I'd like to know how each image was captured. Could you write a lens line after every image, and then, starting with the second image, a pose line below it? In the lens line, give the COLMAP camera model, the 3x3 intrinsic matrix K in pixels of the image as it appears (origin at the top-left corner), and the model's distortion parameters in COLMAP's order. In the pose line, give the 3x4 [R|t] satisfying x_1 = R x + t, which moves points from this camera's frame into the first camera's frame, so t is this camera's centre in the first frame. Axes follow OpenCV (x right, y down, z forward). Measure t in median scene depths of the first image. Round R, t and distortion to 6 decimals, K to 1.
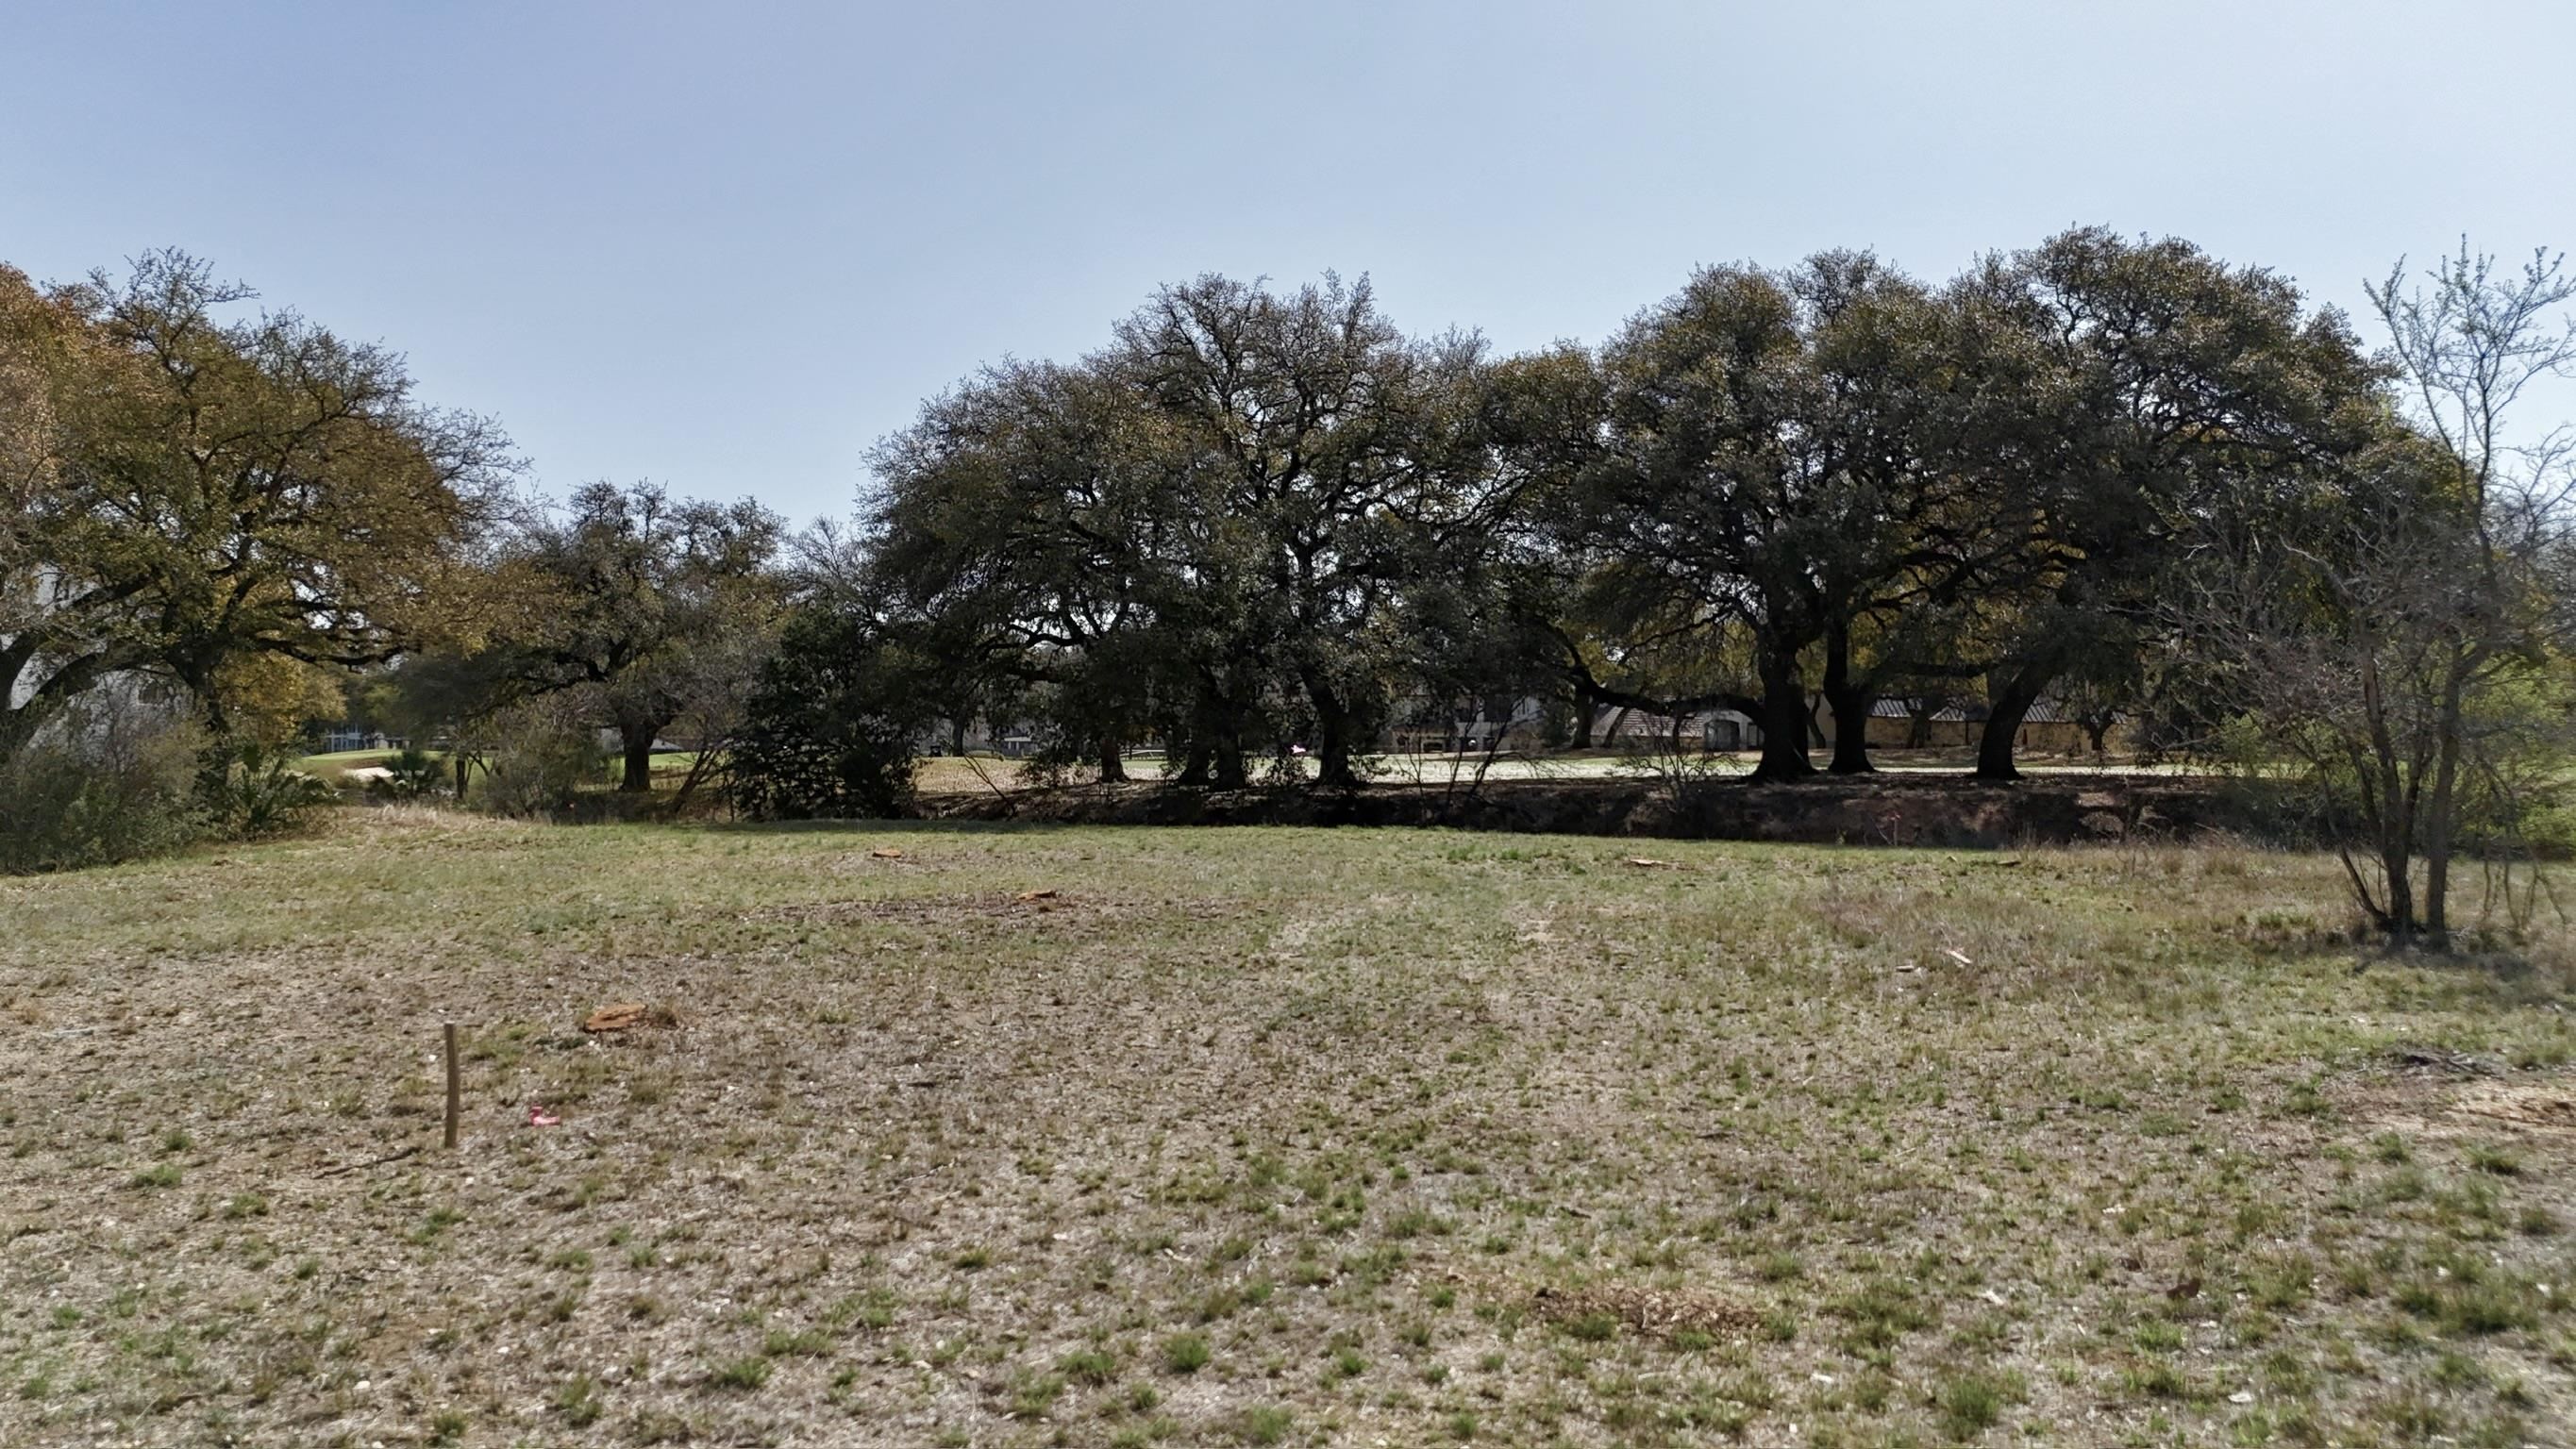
lens RADIAL K [[1897.0, 0, 1303.6], [0, 1897.0, 726.6], [0, 0, 1]] dist [0.073060, -0.070210]
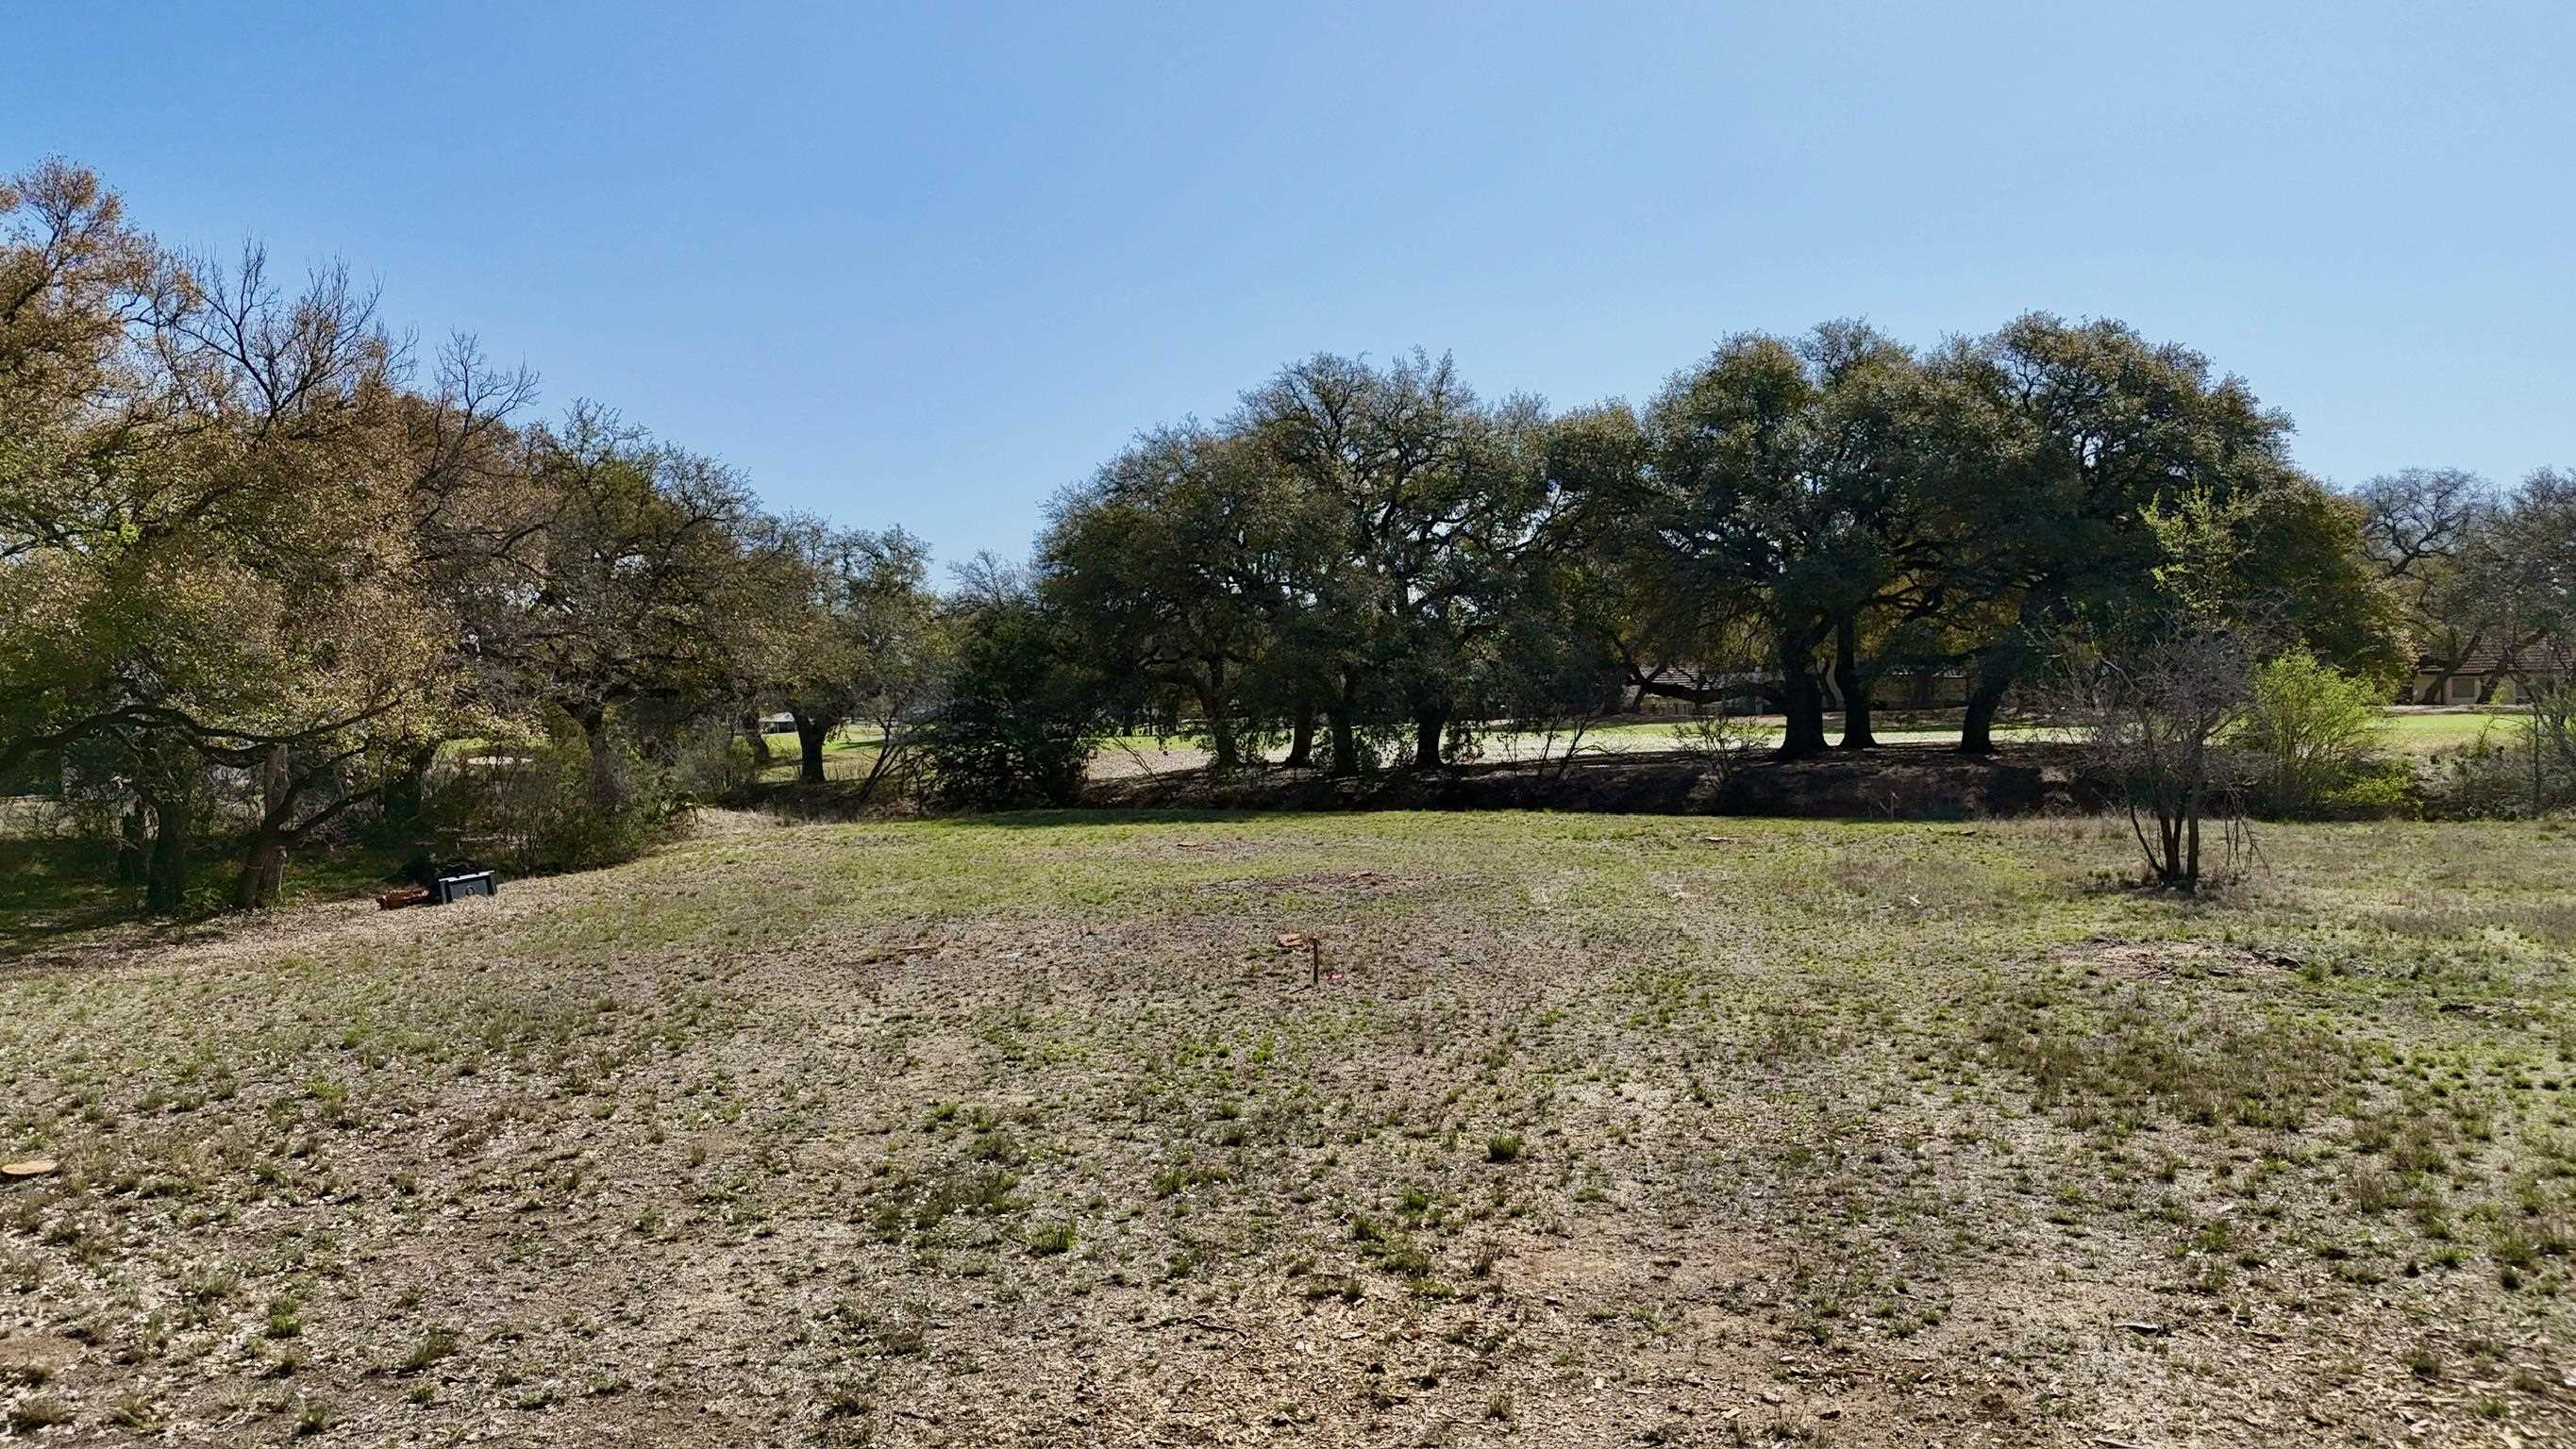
lens RADIAL K [[1897.0, 0, 1301.6], [0, 1897.0, 724.5], [0, 0, 1]] dist [0.073060, -0.070210]
pose [[0.999673, -0.024992, -0.005439, -0.061705], [0.025104, 0.999448, 0.021748, -0.027223], [0.004892, -0.021877, 0.999749, -0.221332]]
